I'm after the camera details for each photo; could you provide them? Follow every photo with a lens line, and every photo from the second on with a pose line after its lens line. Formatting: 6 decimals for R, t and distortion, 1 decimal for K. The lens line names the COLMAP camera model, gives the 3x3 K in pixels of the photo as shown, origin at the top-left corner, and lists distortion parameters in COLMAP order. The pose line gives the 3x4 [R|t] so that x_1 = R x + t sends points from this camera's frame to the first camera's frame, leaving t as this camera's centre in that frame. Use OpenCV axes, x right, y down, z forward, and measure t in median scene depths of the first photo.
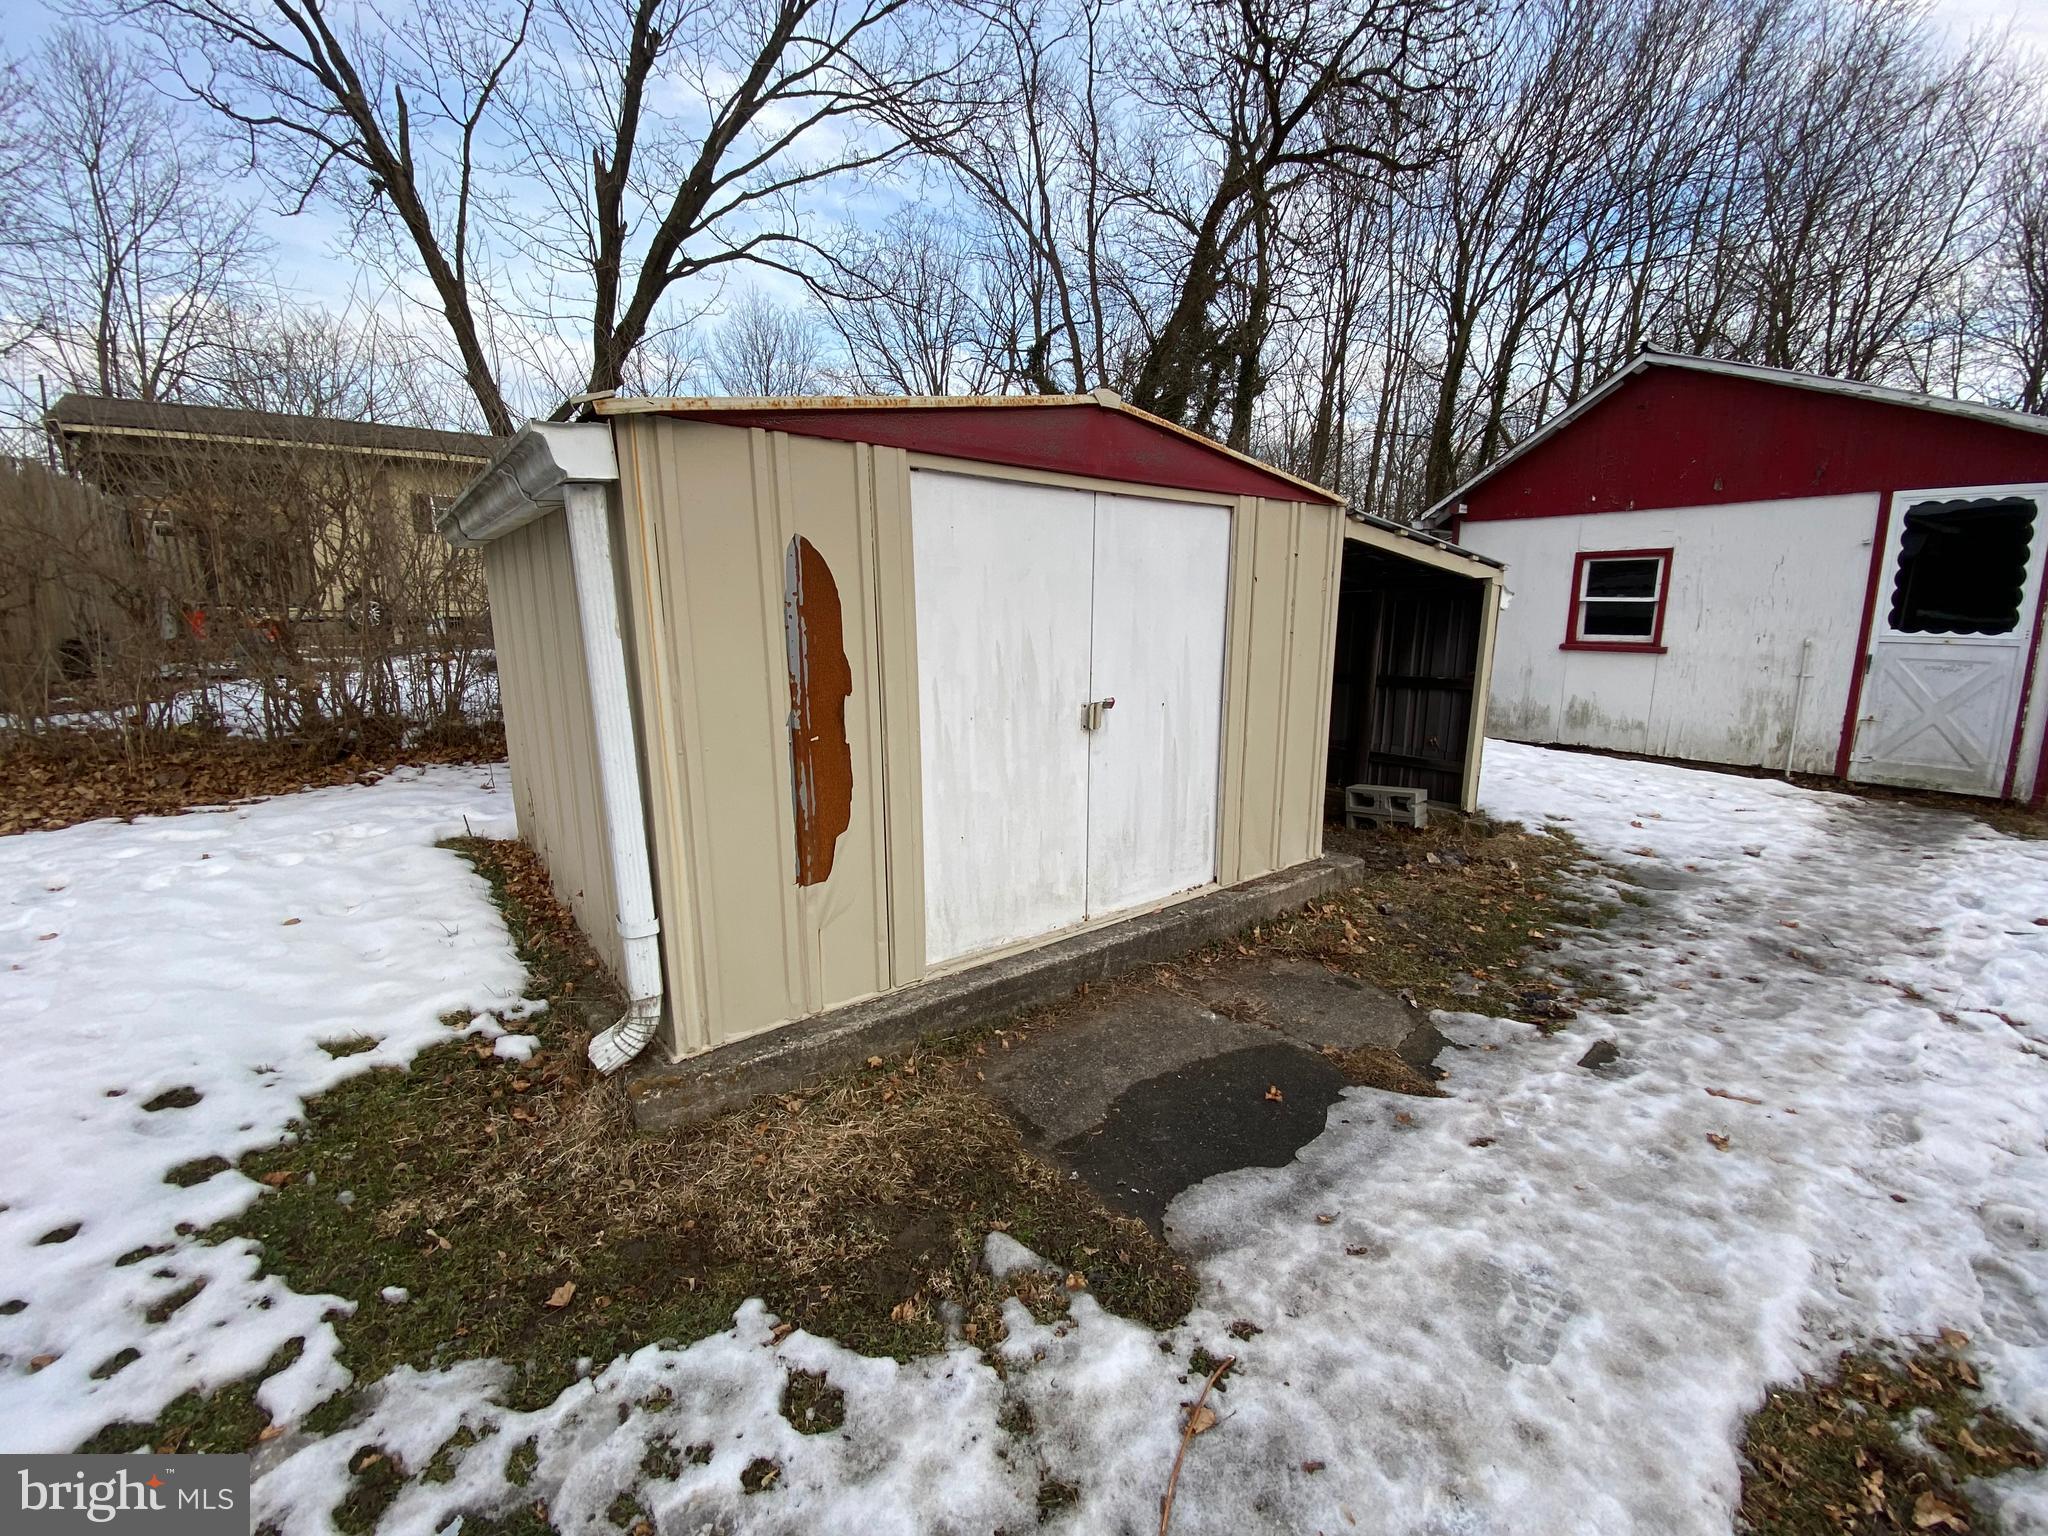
lens RADIAL K [[815.2, 0, 1066.3], [0, 815.2, 767.8], [0, 0, 1]] dist [-0.000917, -0.012869]
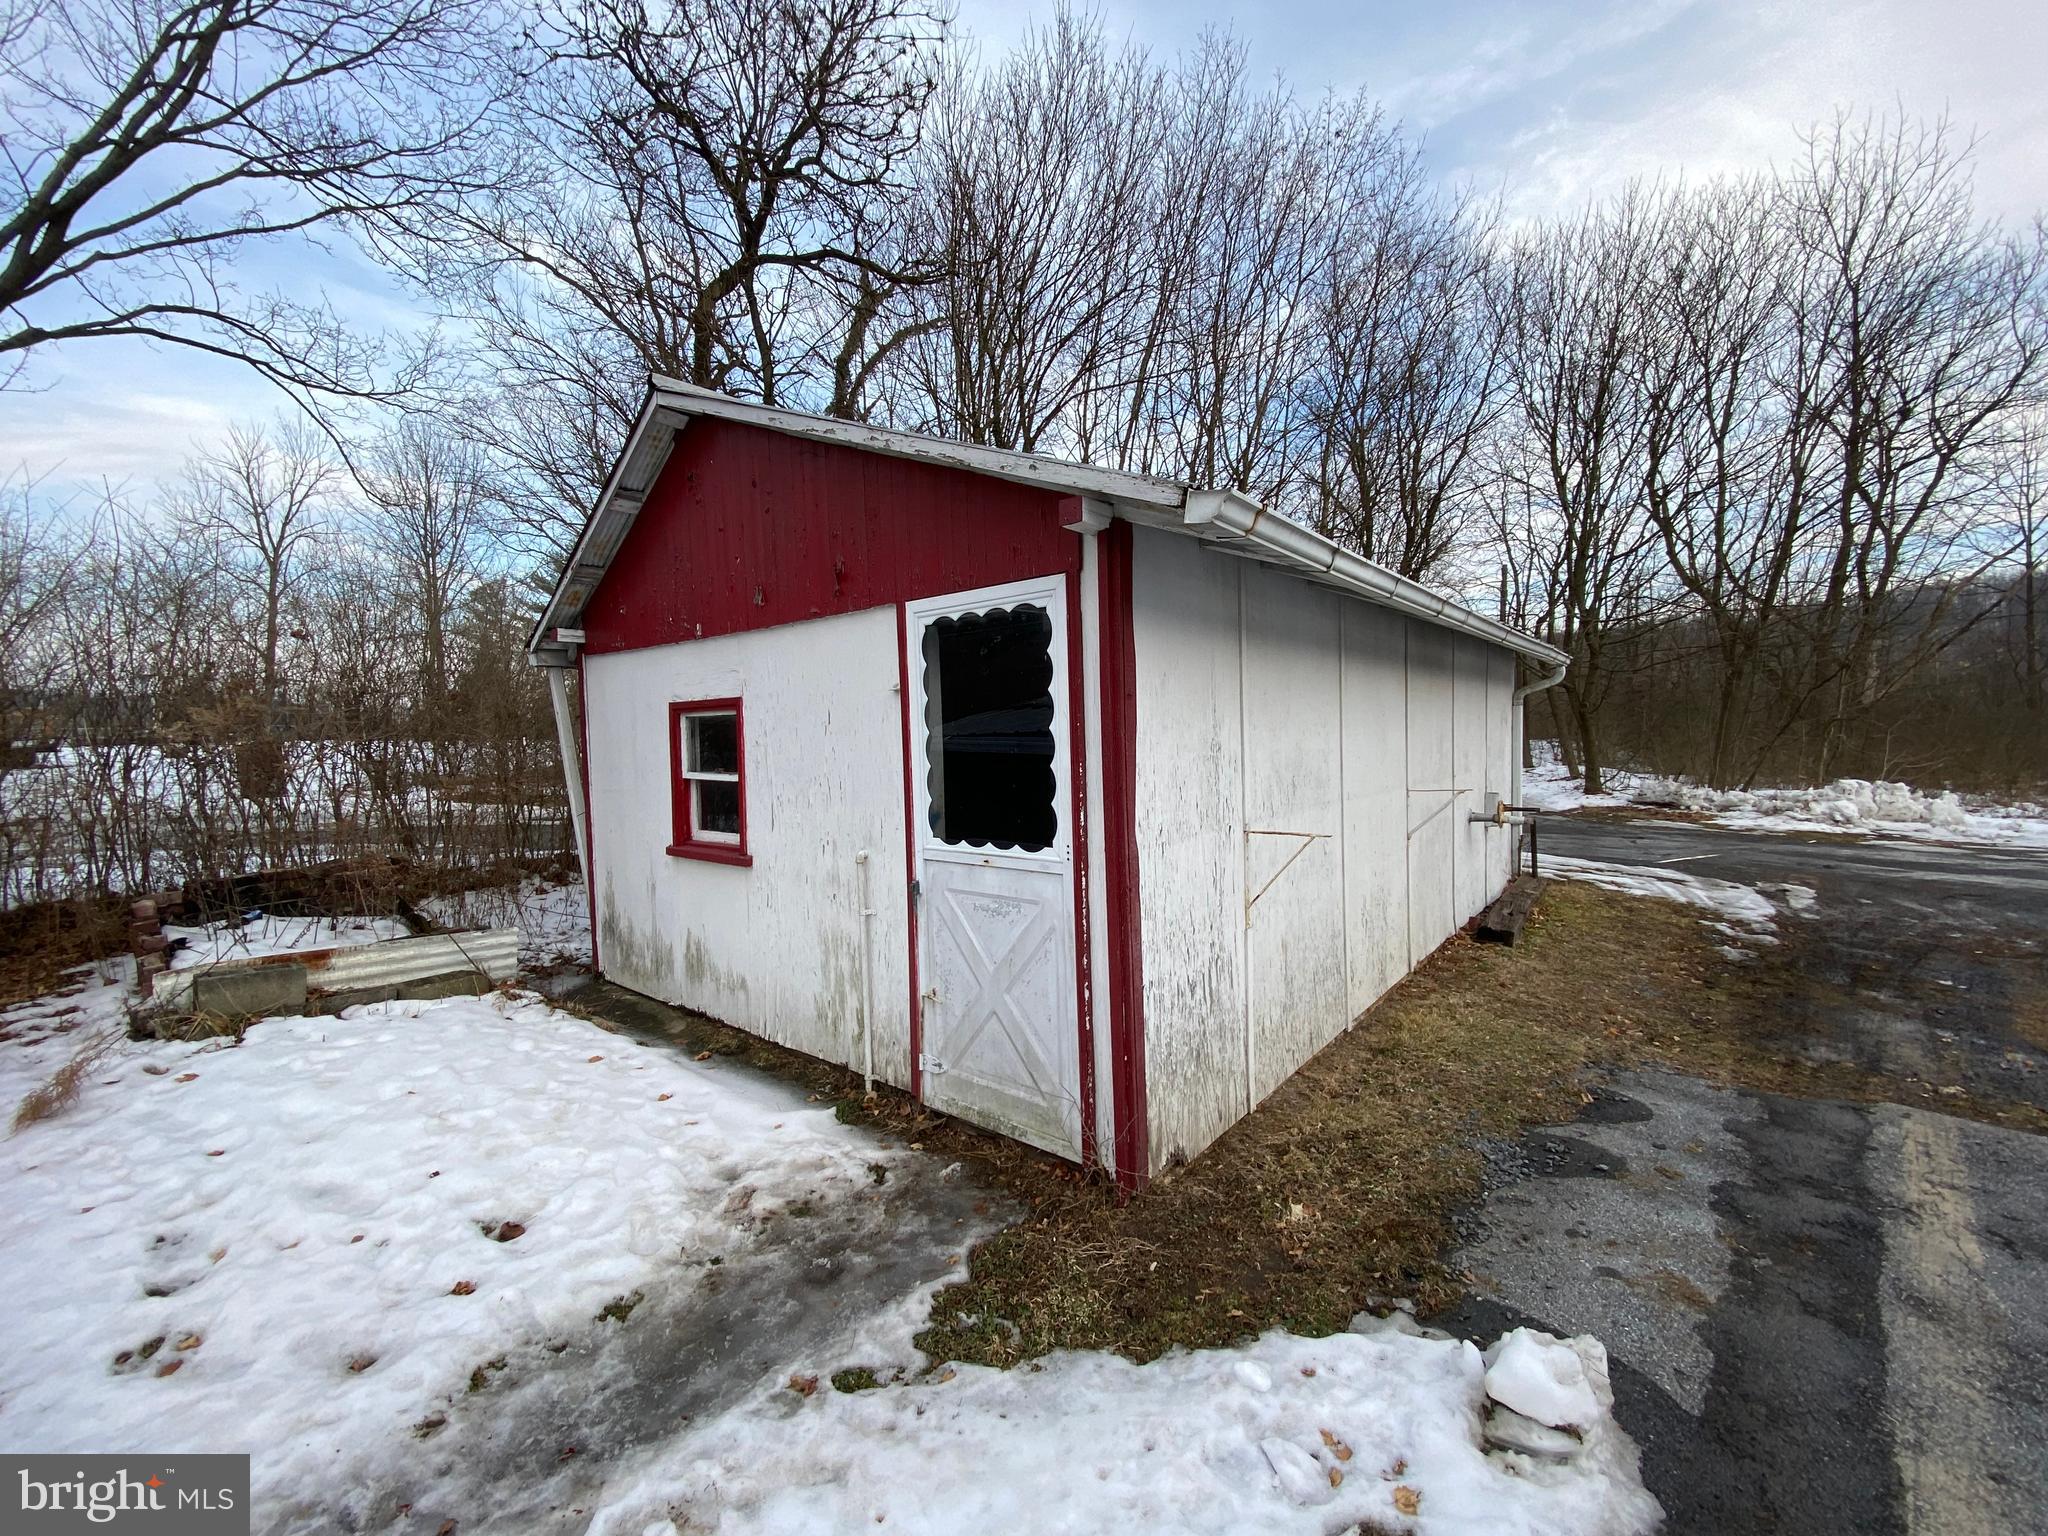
lens RADIAL K [[833.0, 0, 1030.1], [0, 833.0, 771.1], [0, 0, 1]] dist [0.023517, -0.019922]
pose [[0.974924, -0.036769, 0.219480, 0.924316], [0.068062, 0.988262, -0.136770, -0.127897], [-0.211875, 0.148279, 0.965983, 0.391883]]
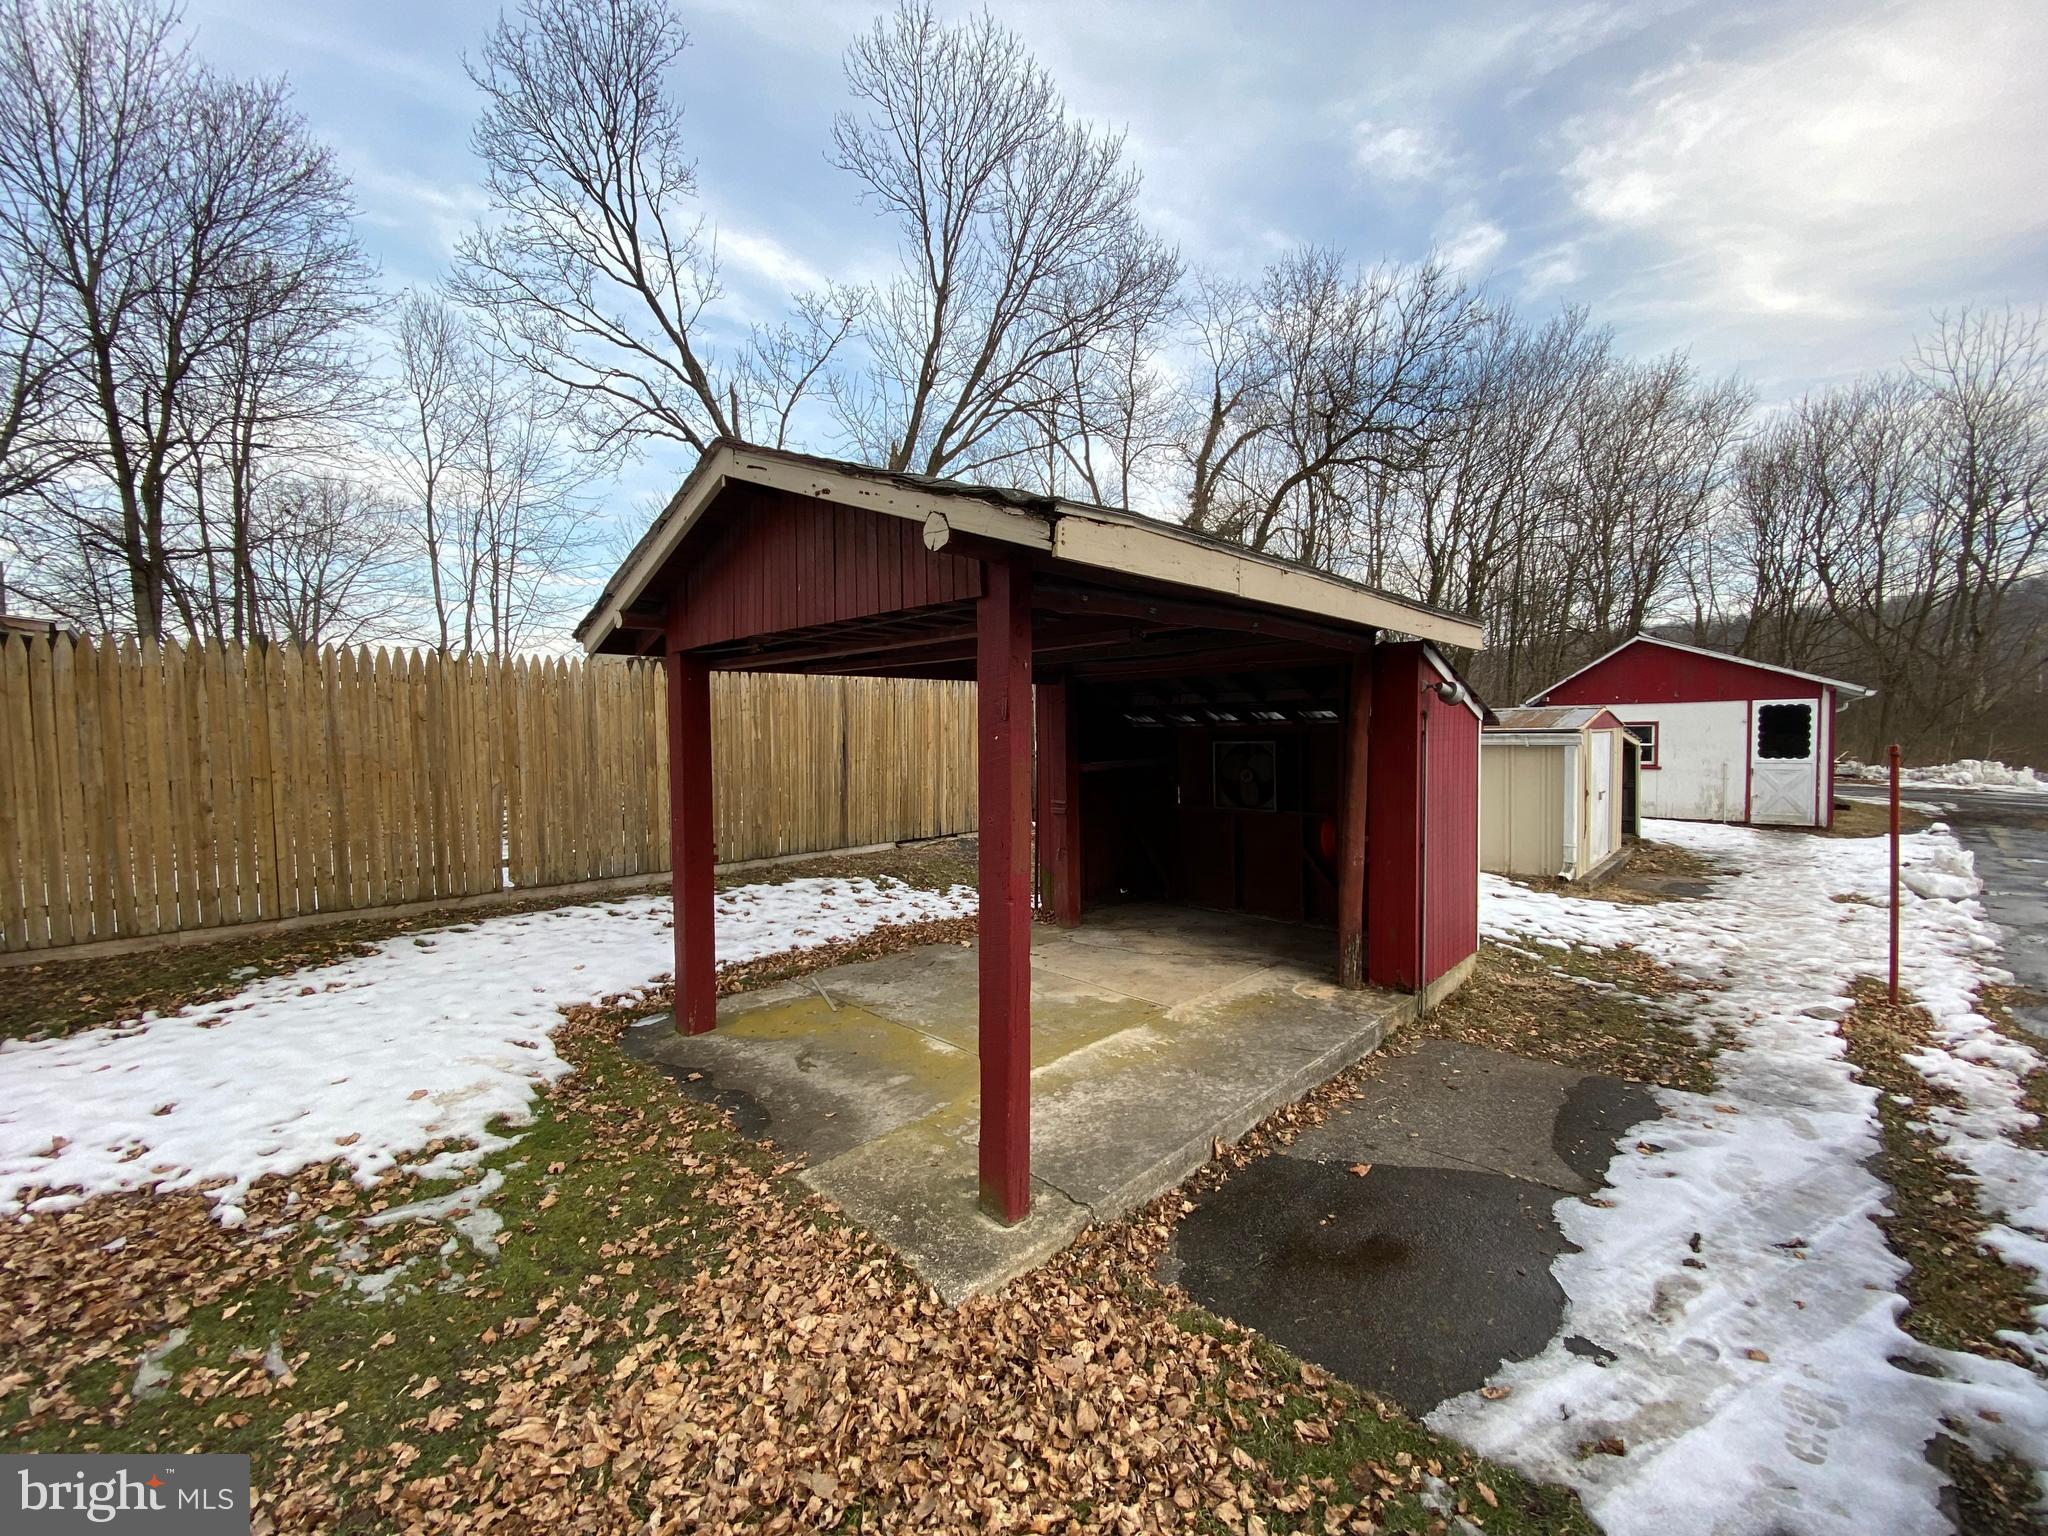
lens RADIAL K [[833.0, 0, 1030.1], [0, 833.0, 771.1], [0, 0, 1]] dist [0.023517, -0.019922]
pose [[0.986349, -0.030632, 0.161795, -1.419921], [0.052335, 0.989917, -0.131630, 0.076340], [-0.156131, 0.138300, 0.978006, -1.021216]]
